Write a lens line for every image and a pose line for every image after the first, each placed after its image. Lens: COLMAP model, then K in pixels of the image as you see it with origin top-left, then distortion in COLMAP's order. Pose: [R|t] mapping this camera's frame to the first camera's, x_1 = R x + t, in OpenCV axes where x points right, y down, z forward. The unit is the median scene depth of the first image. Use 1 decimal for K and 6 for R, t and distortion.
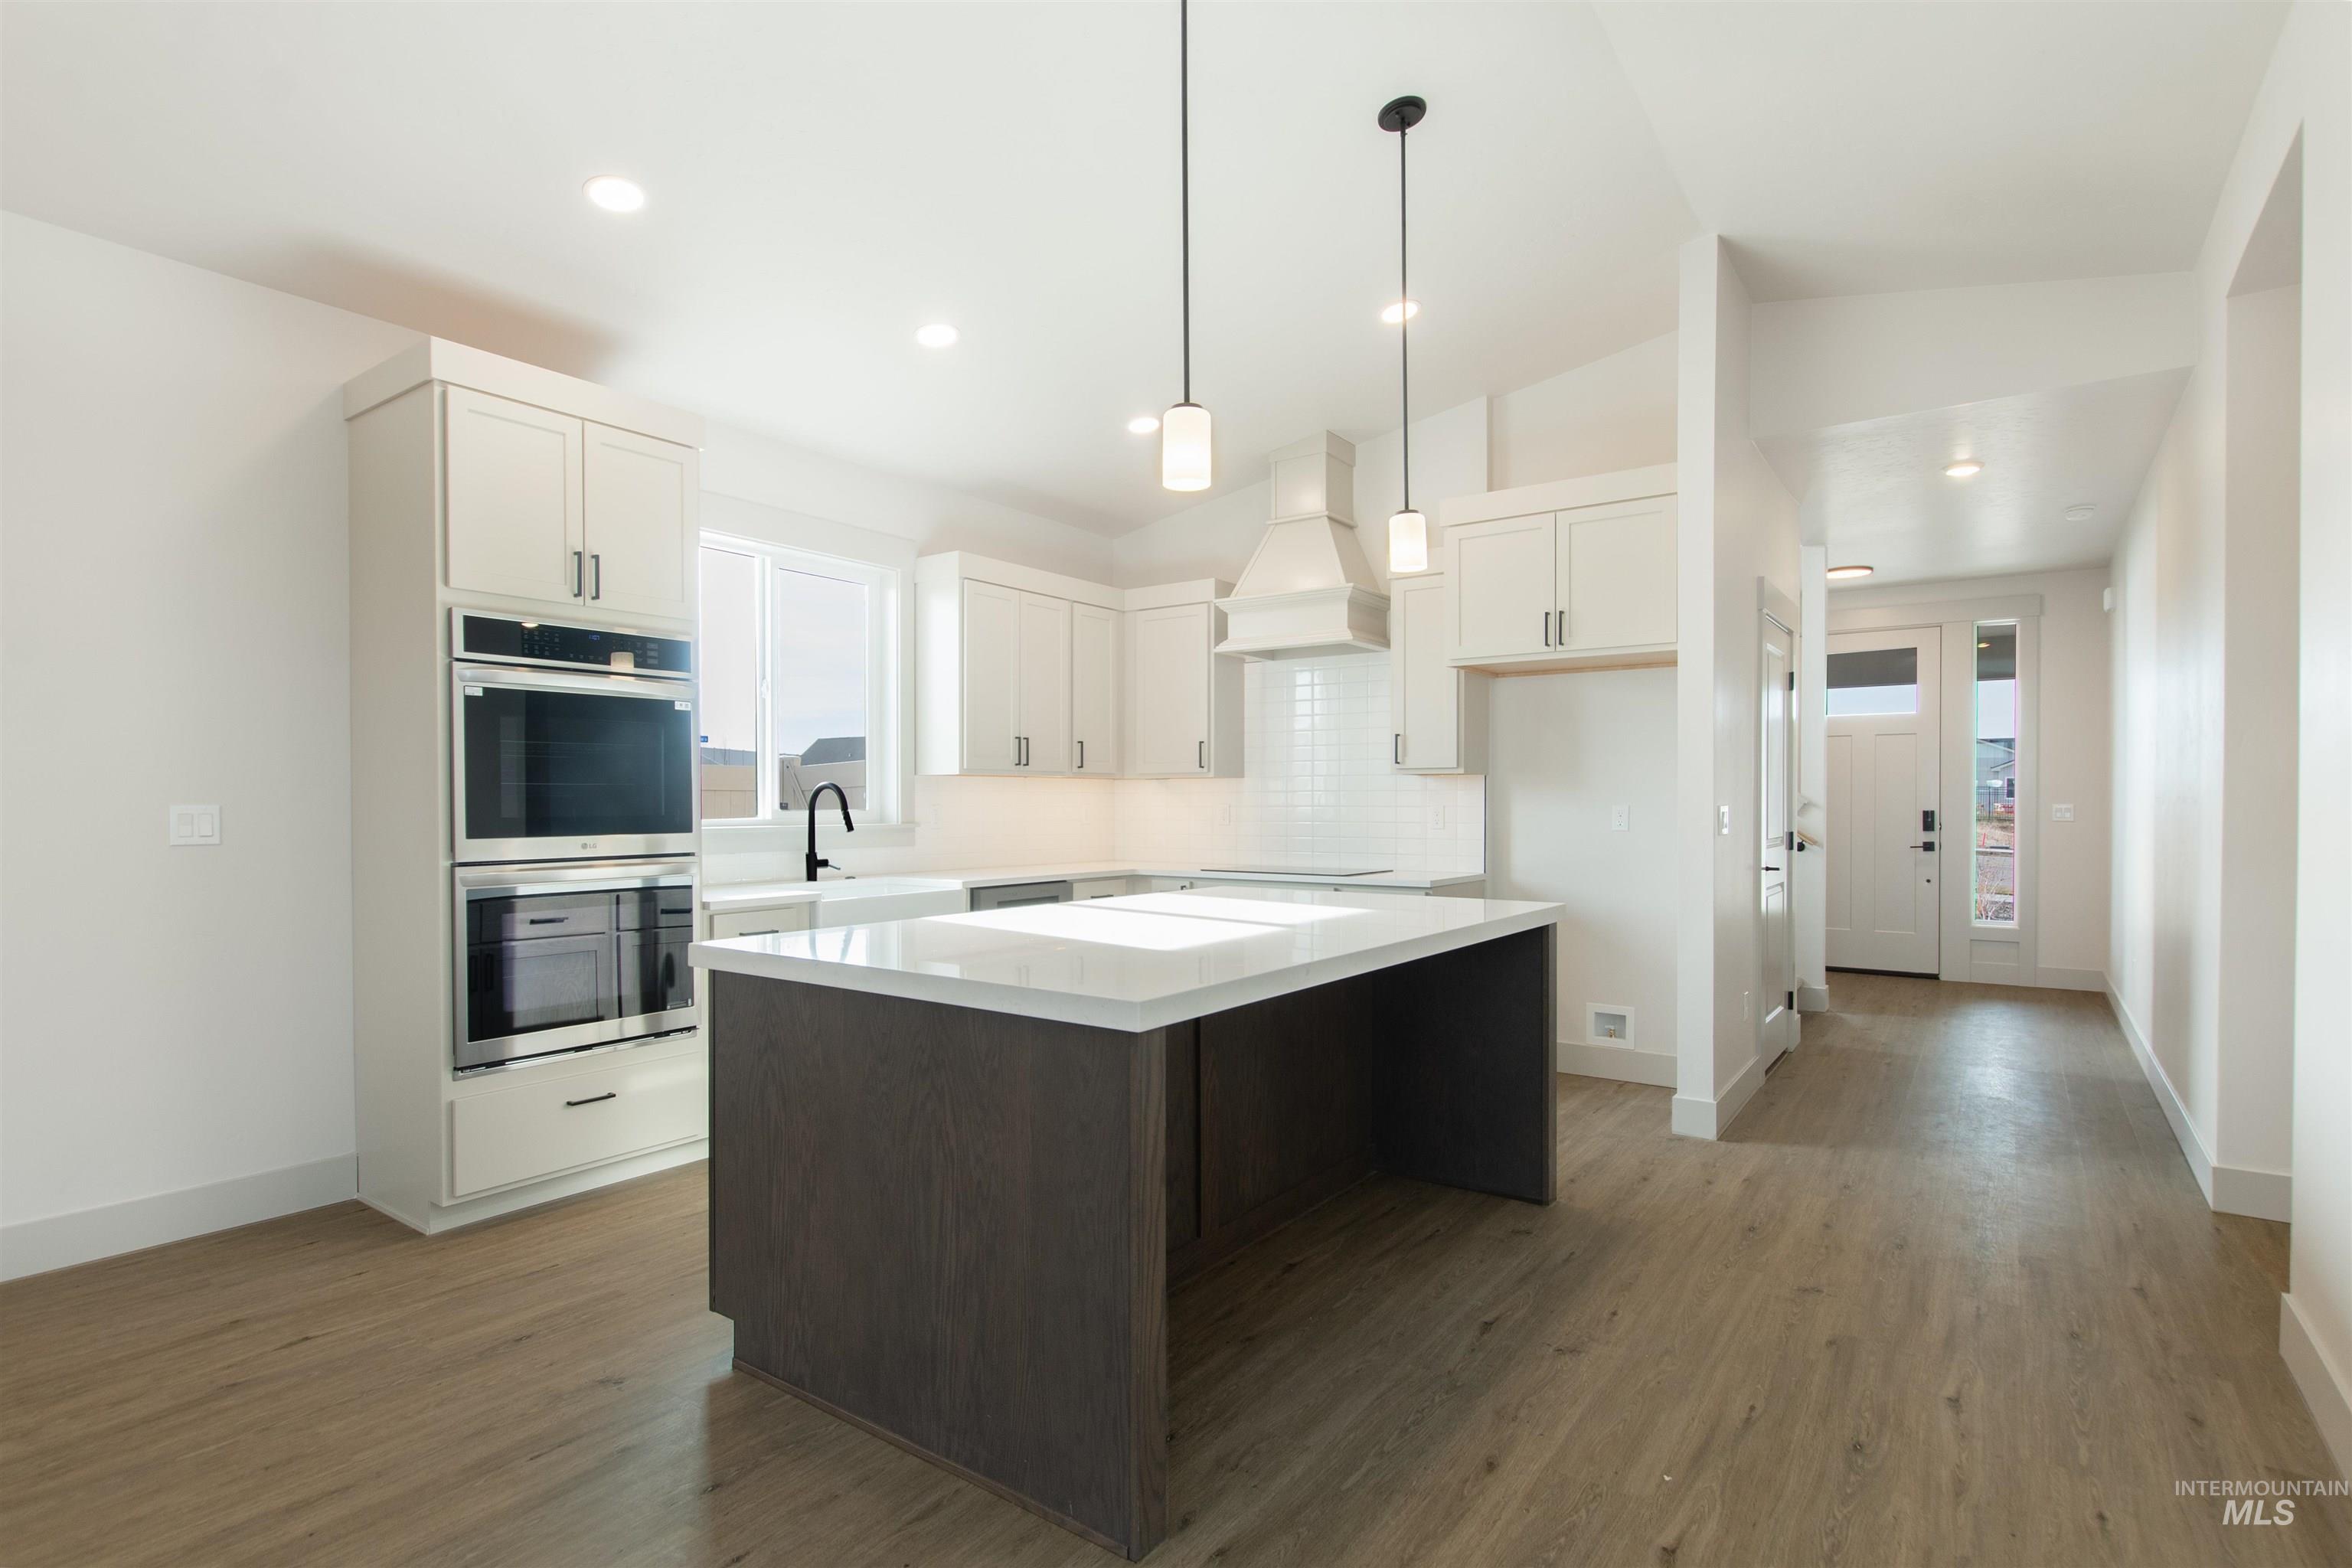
lens RADIAL K [[1148.3, 0, 1181.3], [0, 1148.3, 817.9], [0, 0, 1]] dist [-0.015665, 0.000036]
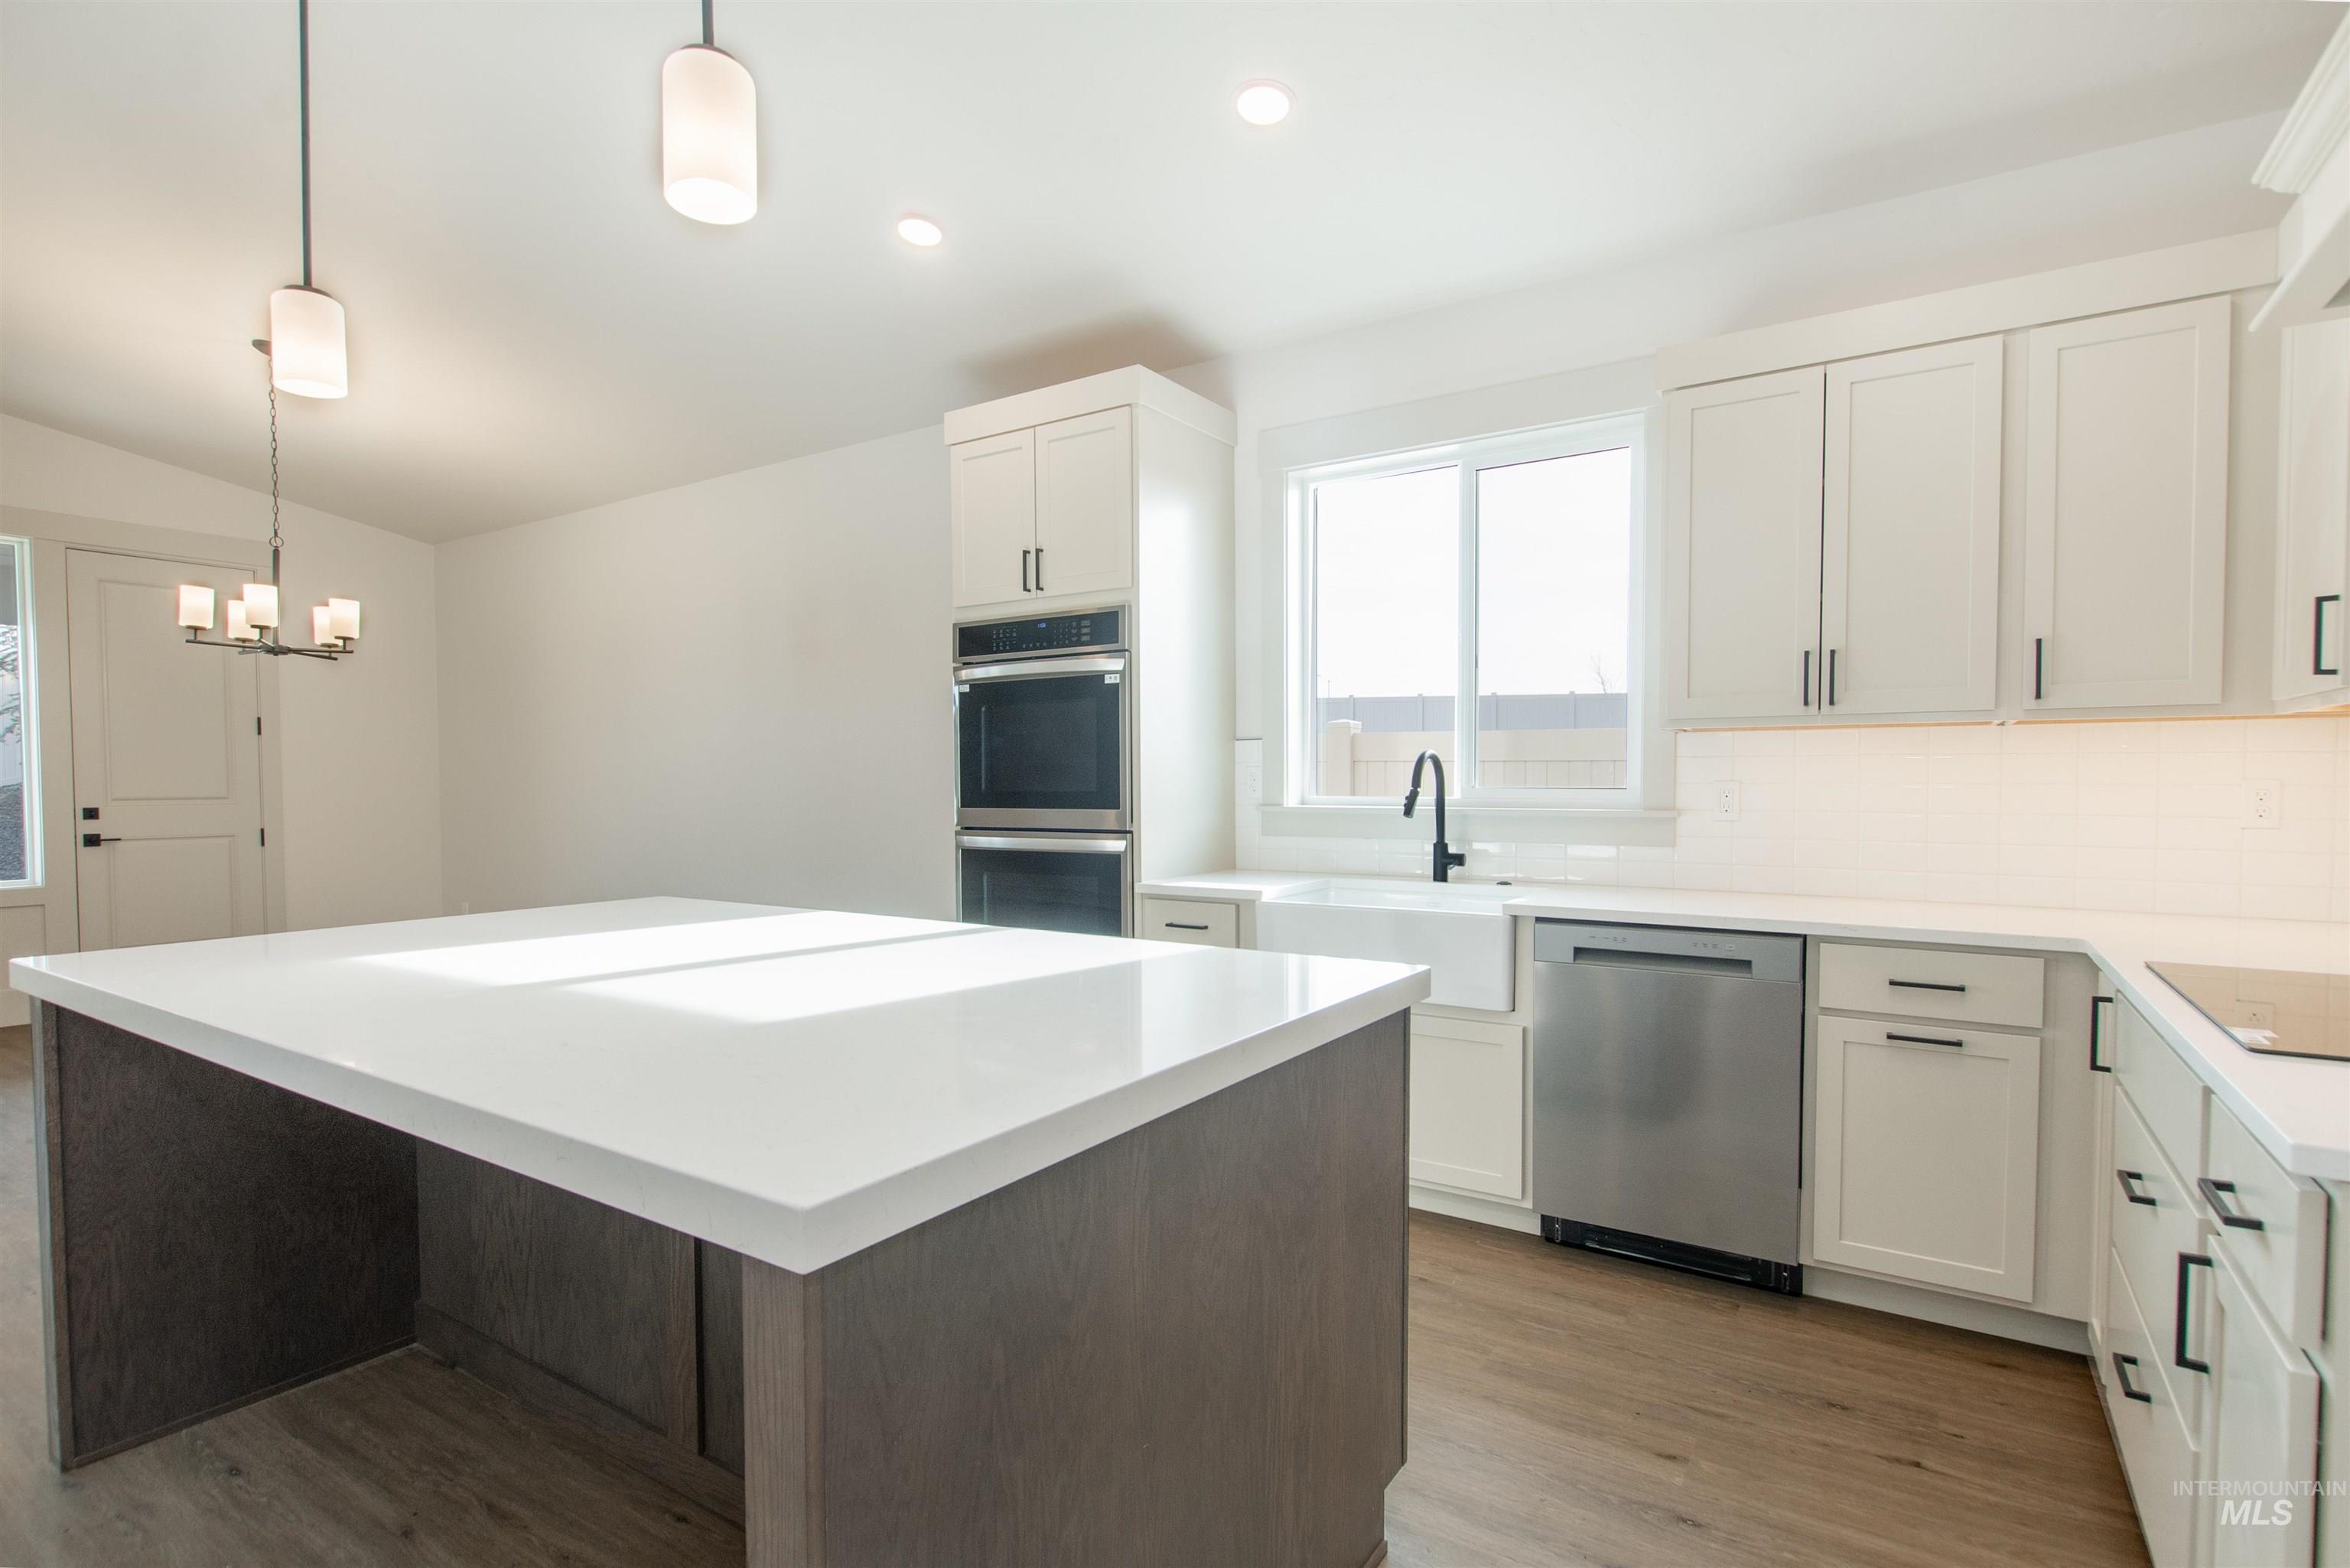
lens RADIAL K [[1147.2, 0, 1180.3], [0, 1147.2, 817.9], [0, 0, 1]] dist [-0.015665, 0.000036]
pose [[0.040737, 0.030391, -0.998708, 0.542080], [-0.011021, 0.999490, 0.029965, -0.009803], [0.999109, 0.009786, 0.041052, 1.023888]]
